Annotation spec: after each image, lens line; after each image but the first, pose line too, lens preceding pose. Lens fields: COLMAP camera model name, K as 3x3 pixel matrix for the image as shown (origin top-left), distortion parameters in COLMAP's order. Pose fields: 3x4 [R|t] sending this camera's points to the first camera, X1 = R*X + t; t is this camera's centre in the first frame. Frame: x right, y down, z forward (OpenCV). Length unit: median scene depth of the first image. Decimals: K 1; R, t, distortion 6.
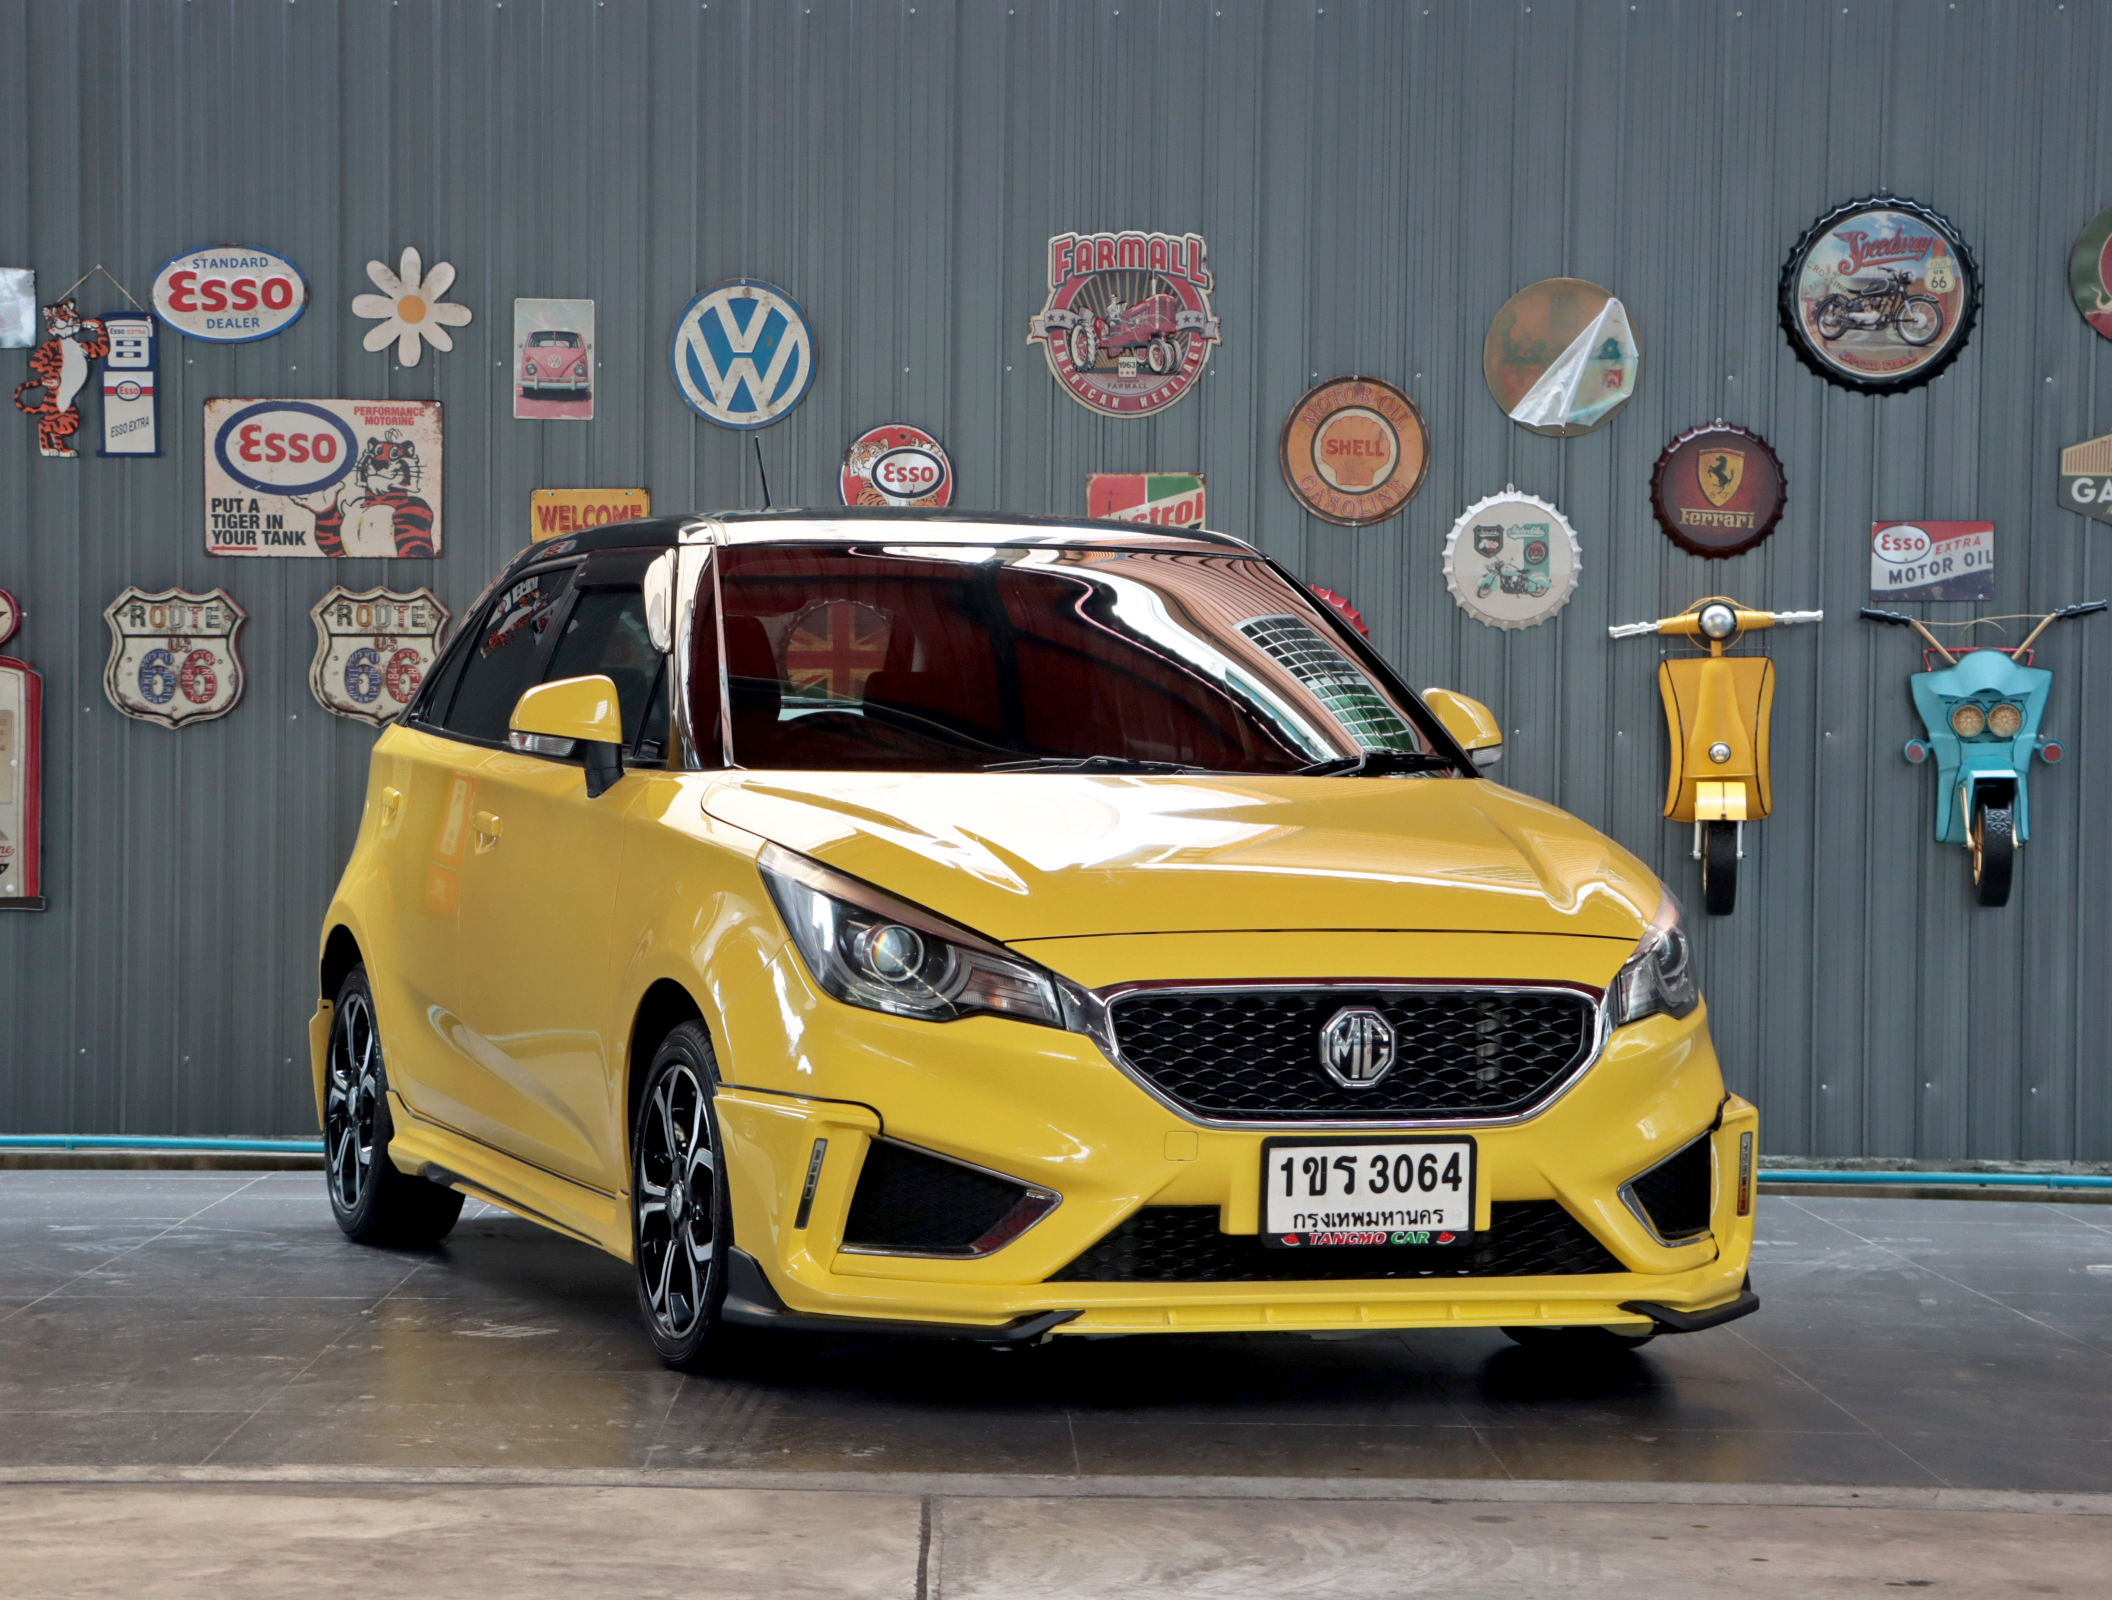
lens RADIAL K [[5148.9, 0, 1061.0], [0, 5148.9, 817.1], [0, 0, 1]] dist [0.319207, 0.000000]
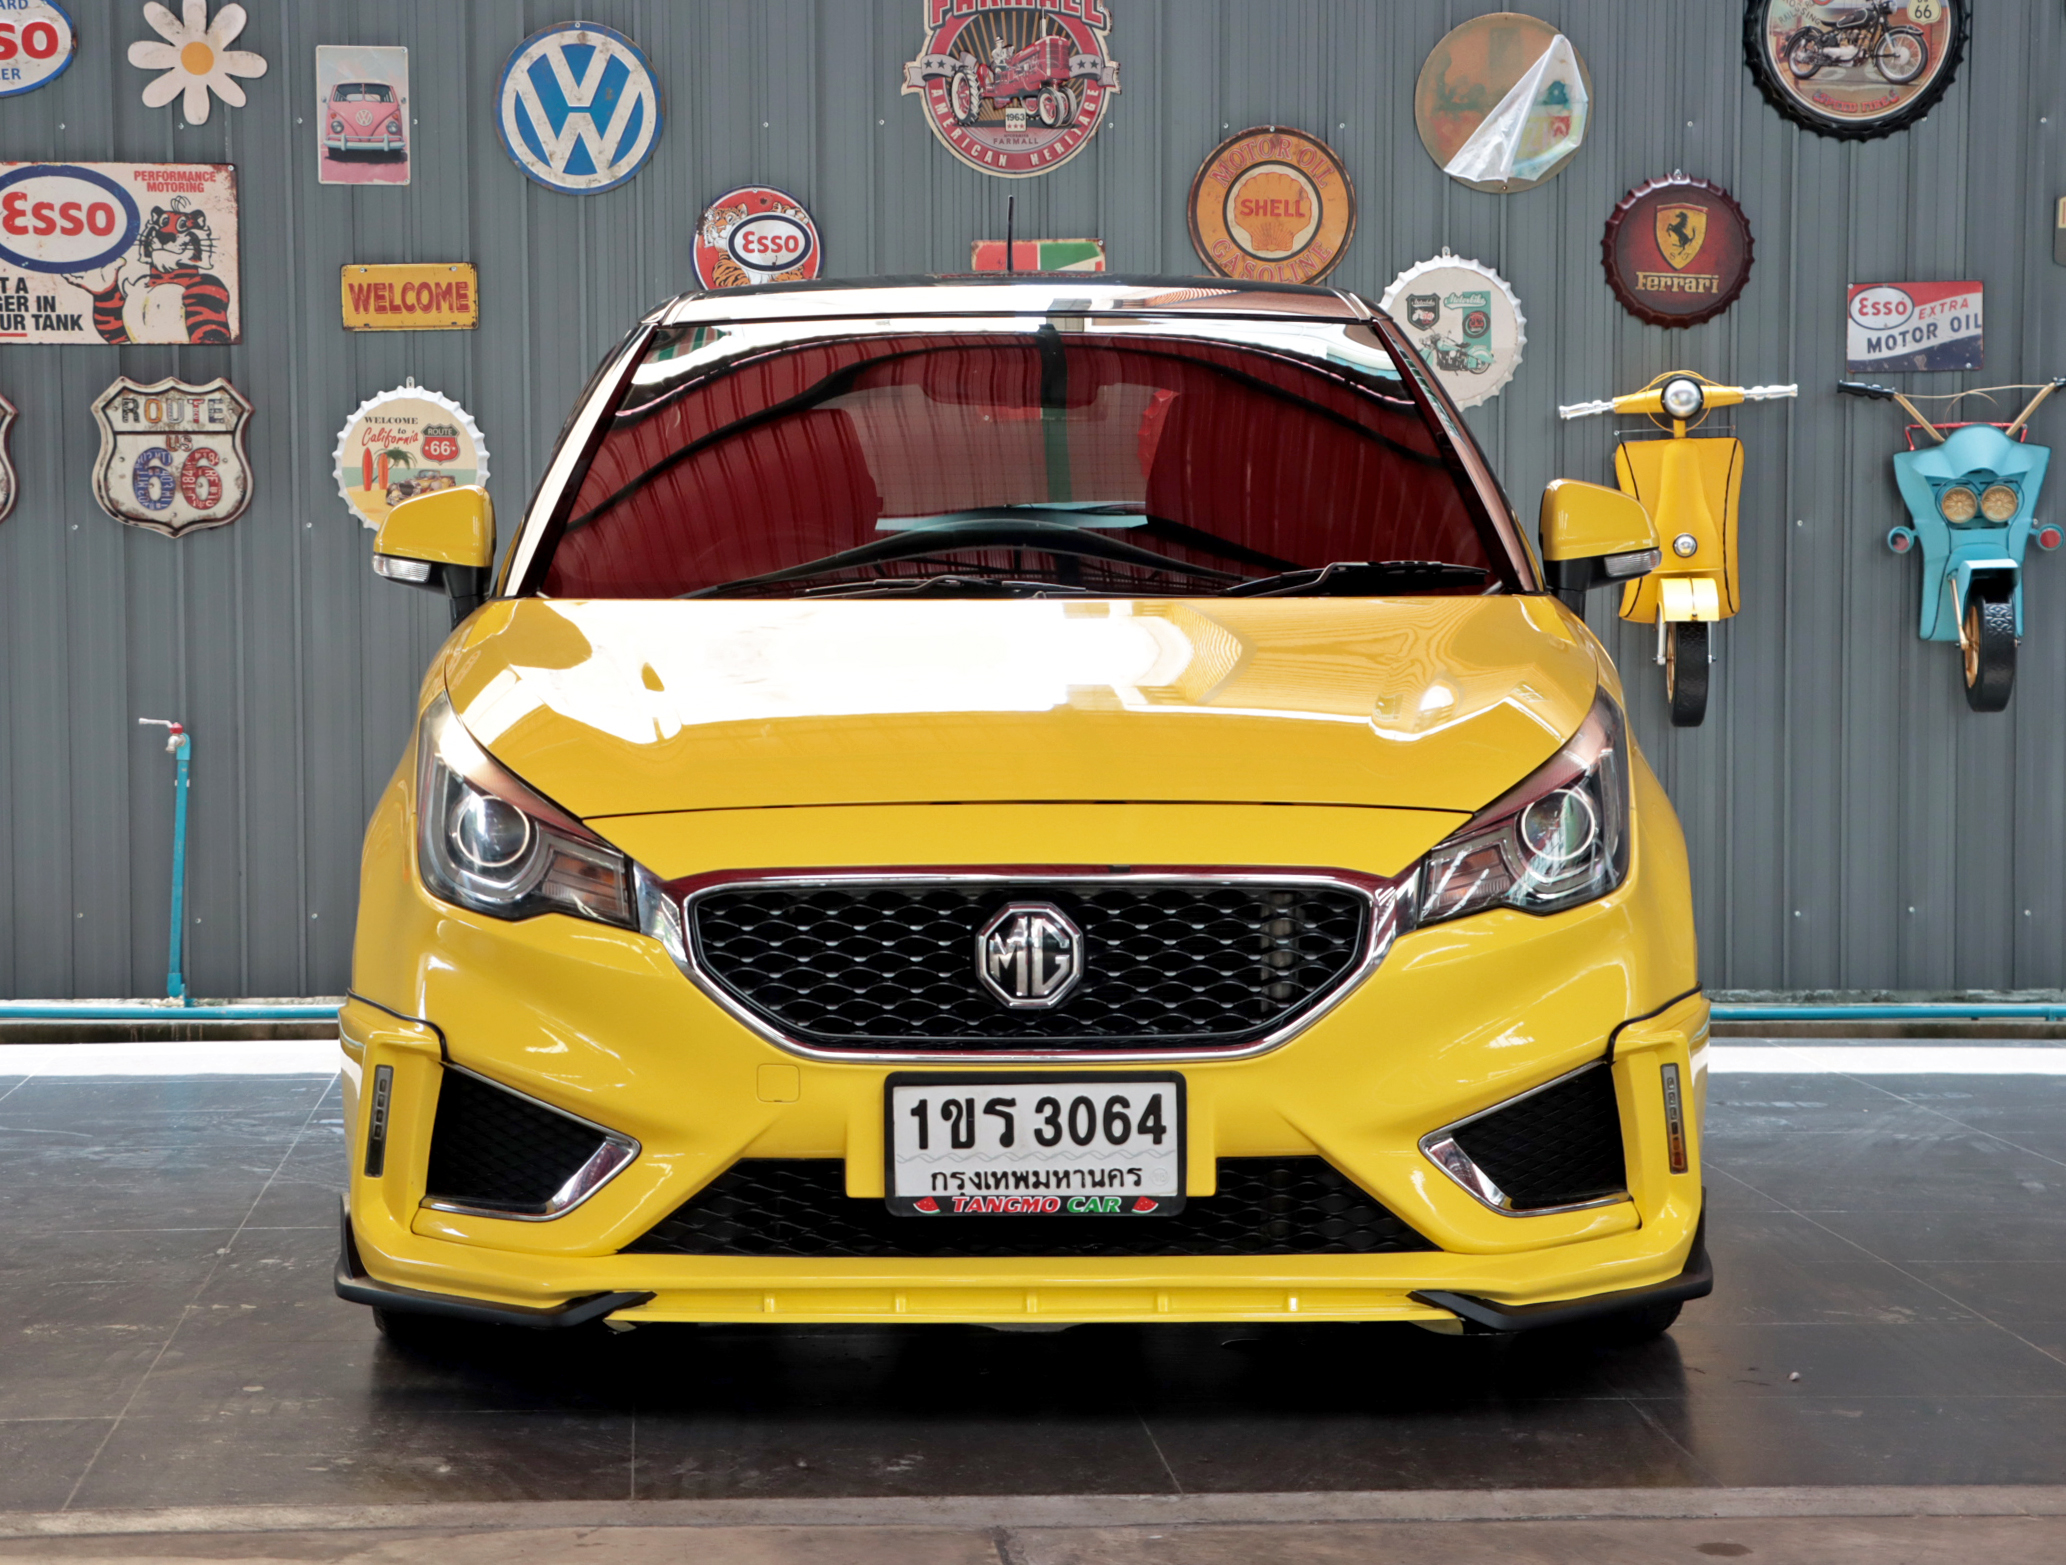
lens RADIAL K [[5036.8, 0, 1034.6], [0, 5036.8, 807.8], [0, 0, 1]] dist [0.319207, 0.000000]
pose [[0.998494, -0.017263, 0.052072, -0.031299], [0.015059, 0.998986, 0.042438, -0.005936], [-0.052752, -0.041590, 0.997741, 0.126154]]
